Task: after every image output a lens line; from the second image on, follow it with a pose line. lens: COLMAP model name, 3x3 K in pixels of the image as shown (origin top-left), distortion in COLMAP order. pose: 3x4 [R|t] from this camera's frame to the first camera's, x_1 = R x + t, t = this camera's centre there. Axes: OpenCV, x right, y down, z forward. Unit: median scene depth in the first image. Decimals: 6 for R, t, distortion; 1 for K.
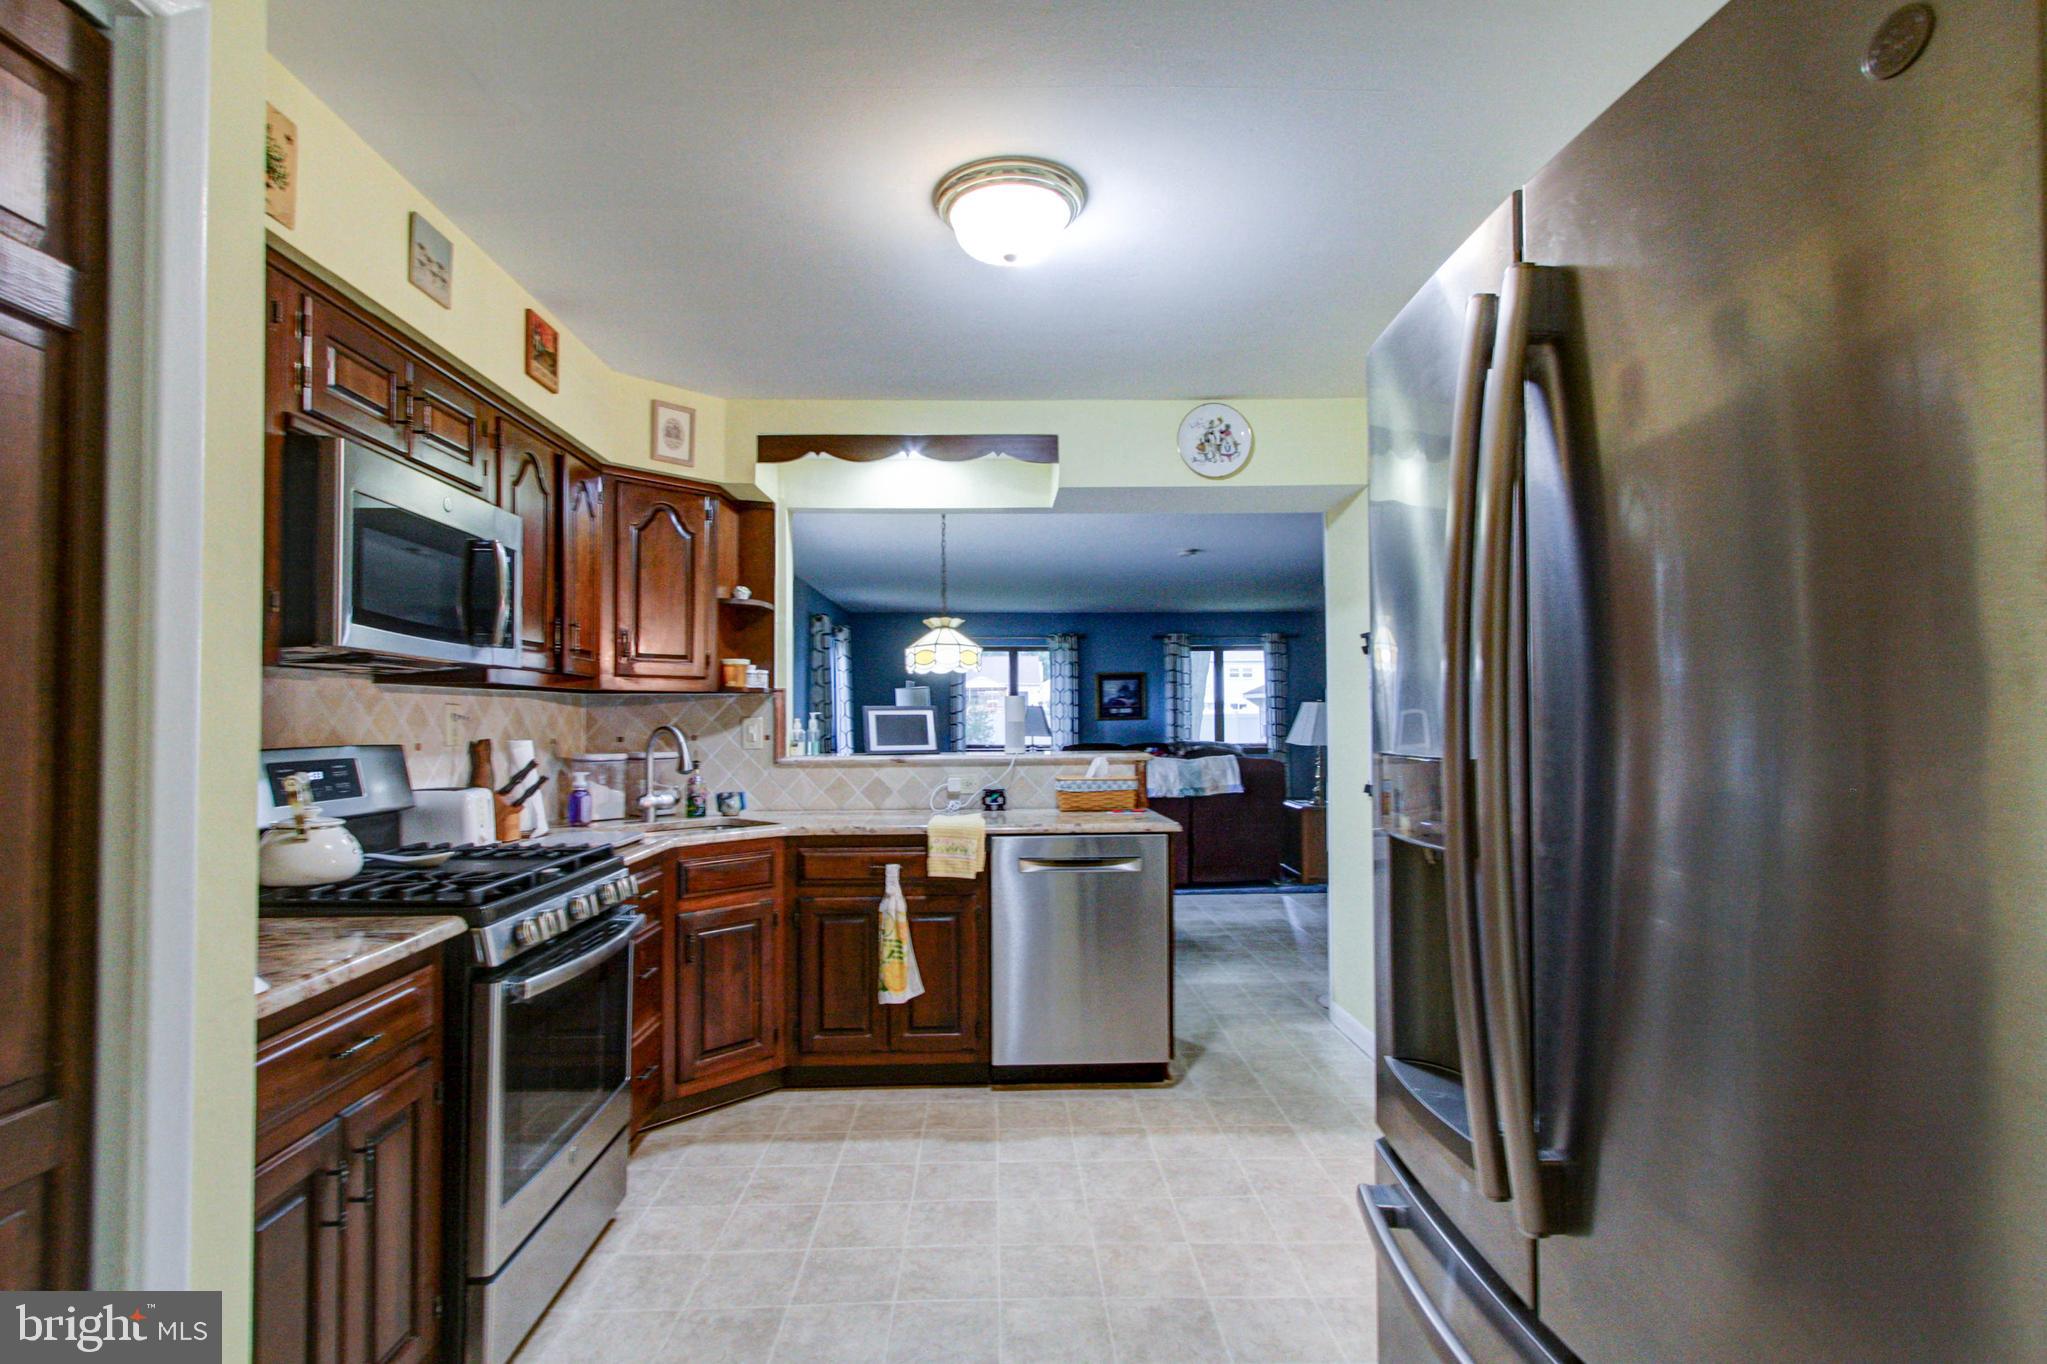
lens RADIAL K [[1018.9, 0, 1021.5], [0, 1018.9, 696.0], [0, 0, 1]] dist [0.001724, 0.001340]
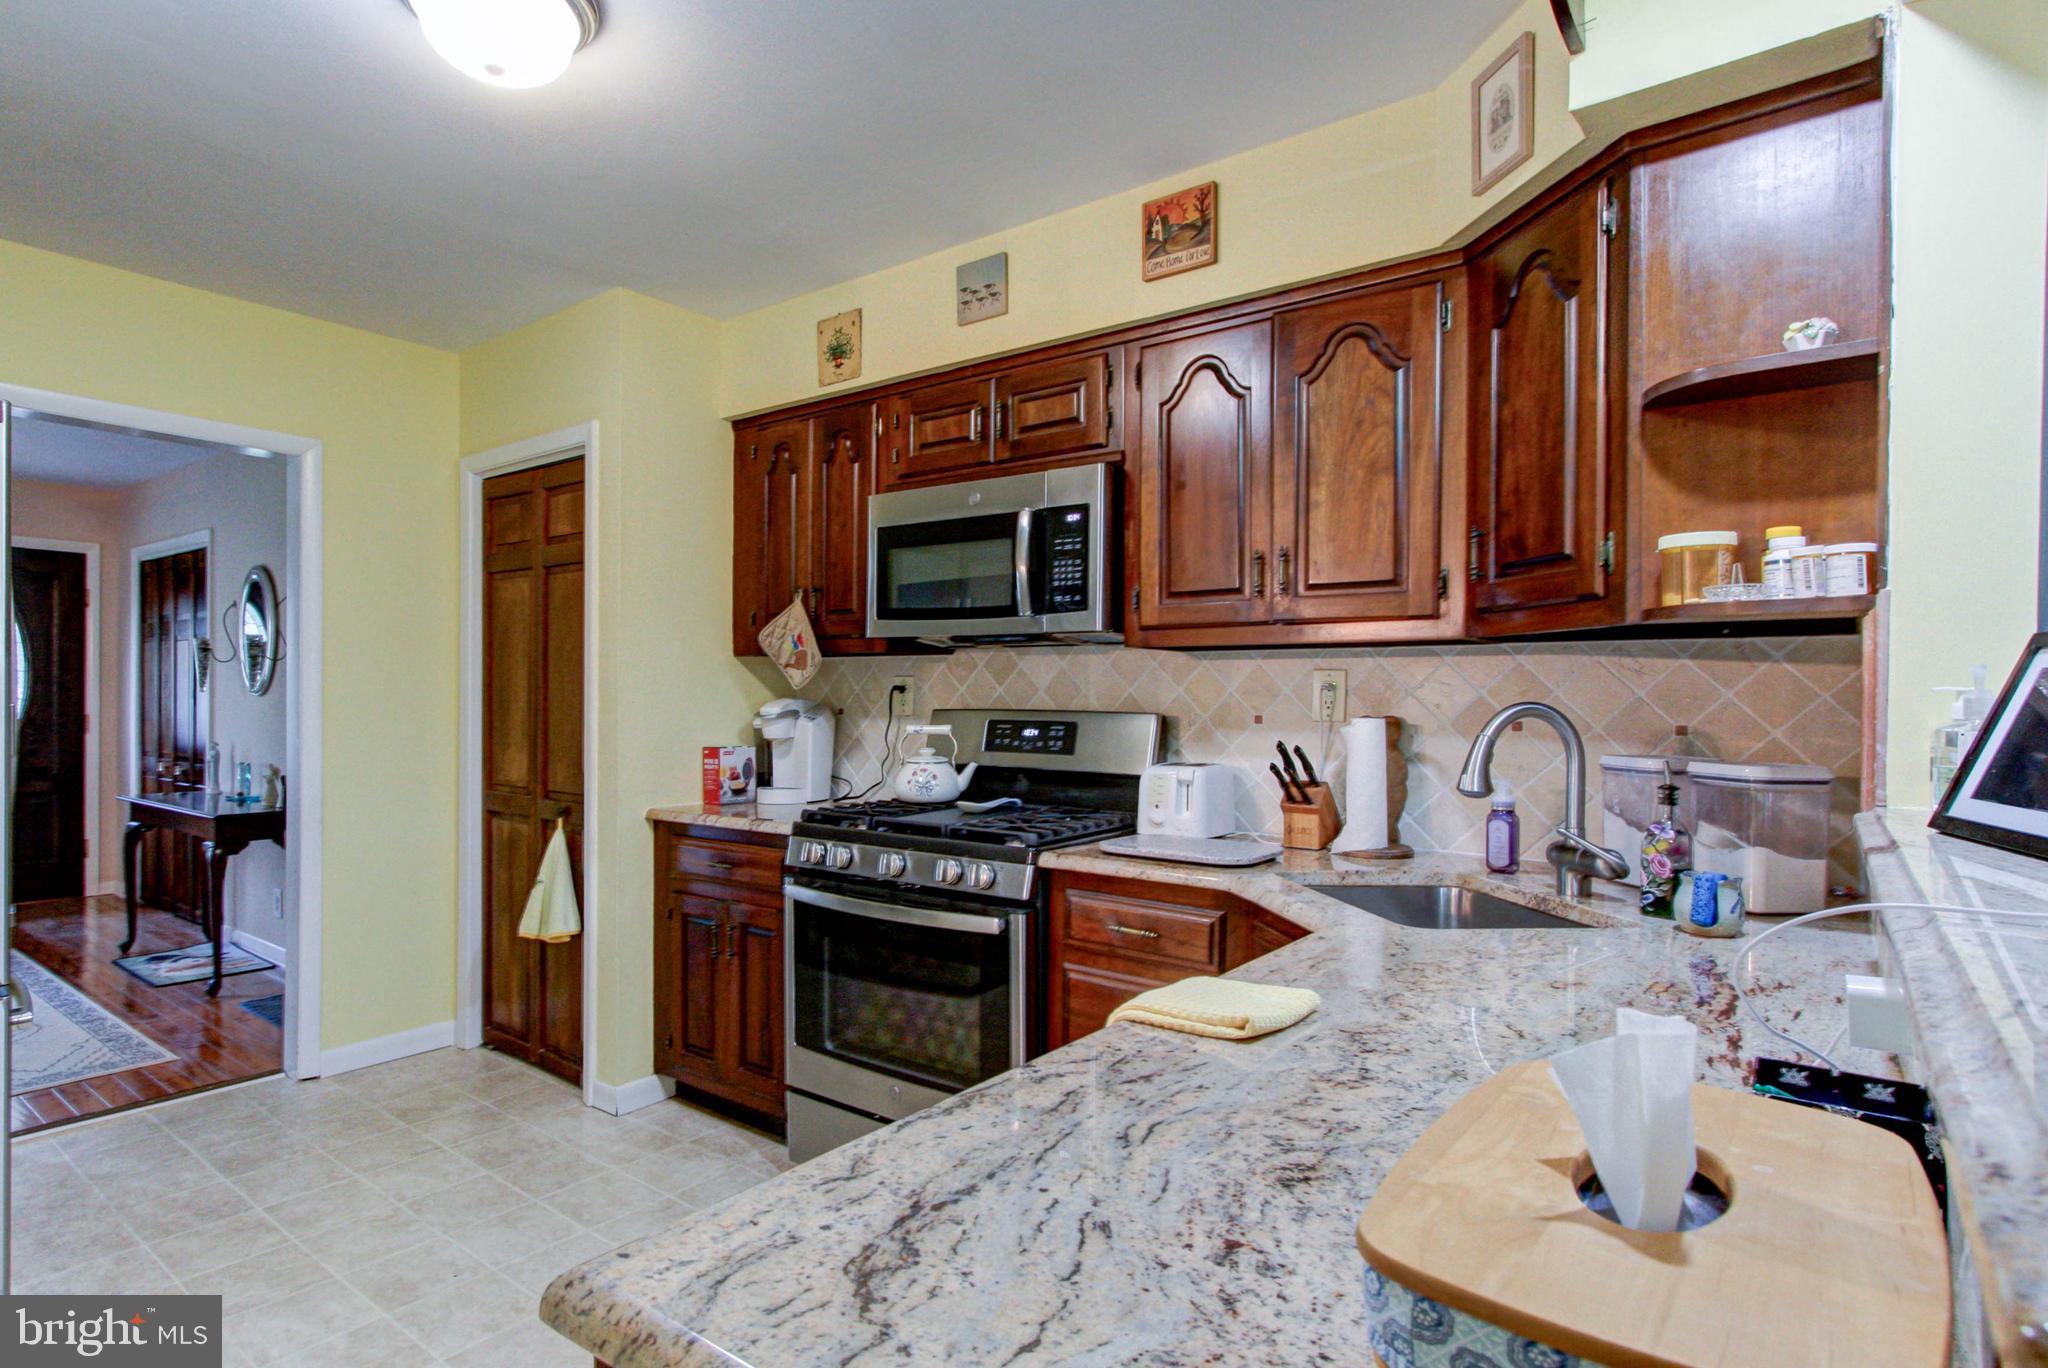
lens RADIAL K [[1087.6, 0, 920.7], [0, 1087.6, 694.7], [0, 0, 1]] dist [-0.002302, 0.001883]
pose [[-0.668007, 0.001290, -0.744153, 0.246523], [0.012549, 0.999876, -0.009532, 0.027262], [0.744049, -0.015706, -0.667941, 1.140128]]
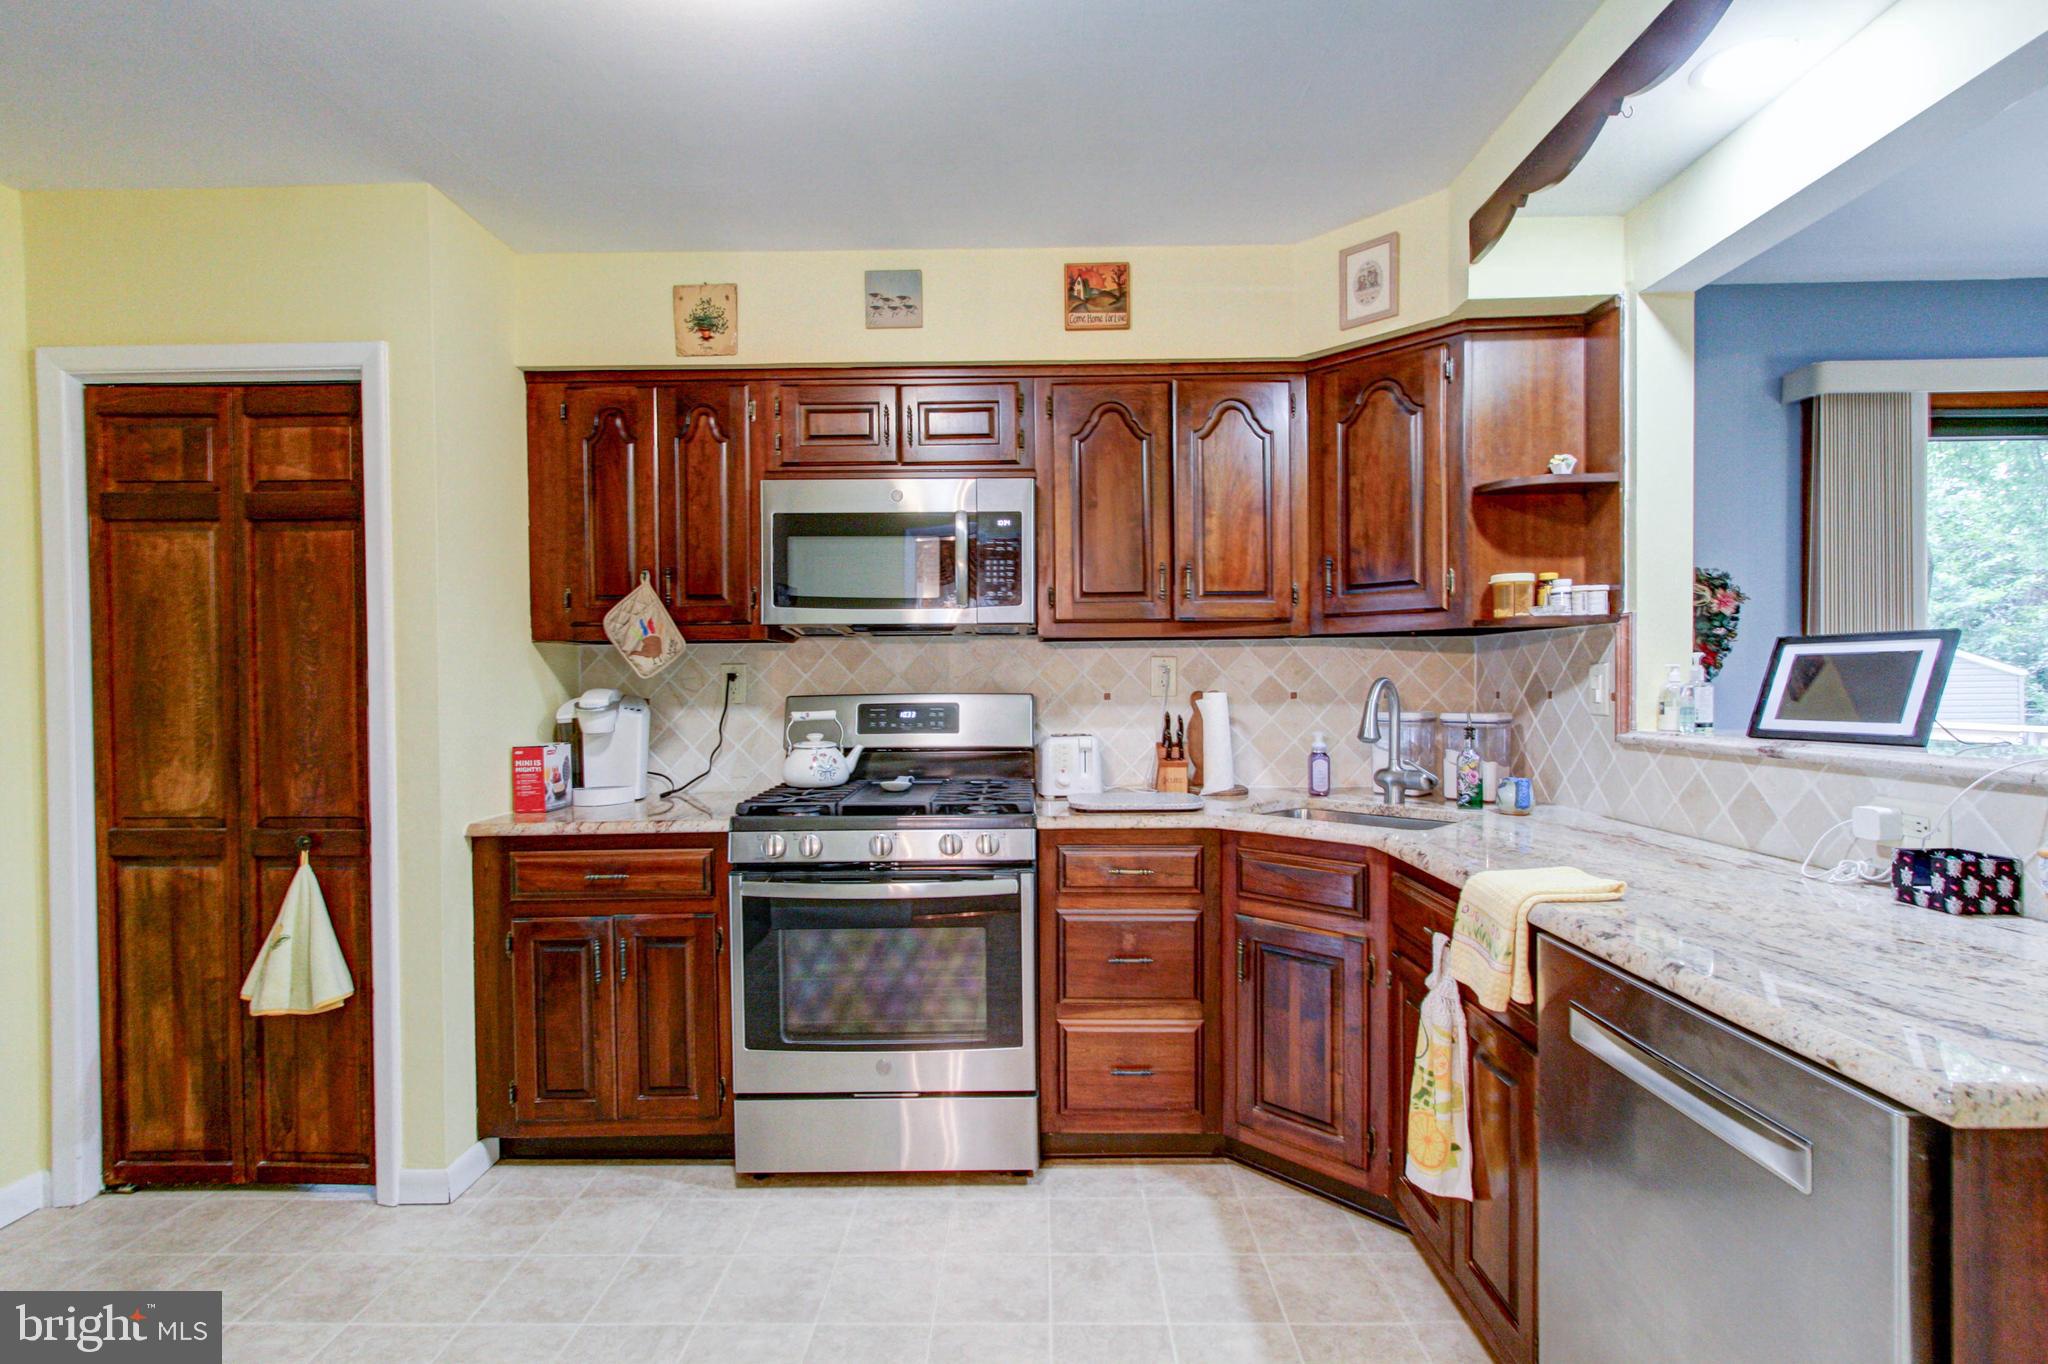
lens RADIAL K [[976.3, 0, 1023.4], [0, 976.3, 693.1], [0, 0, 1]] dist [-0.006339, 0.009471]
pose [[-0.045644, 0.018390, -0.998788, 0.382550], [0.031686, 0.999354, 0.016952, 0.020375], [0.998455, -0.030874, -0.046197, 0.773656]]
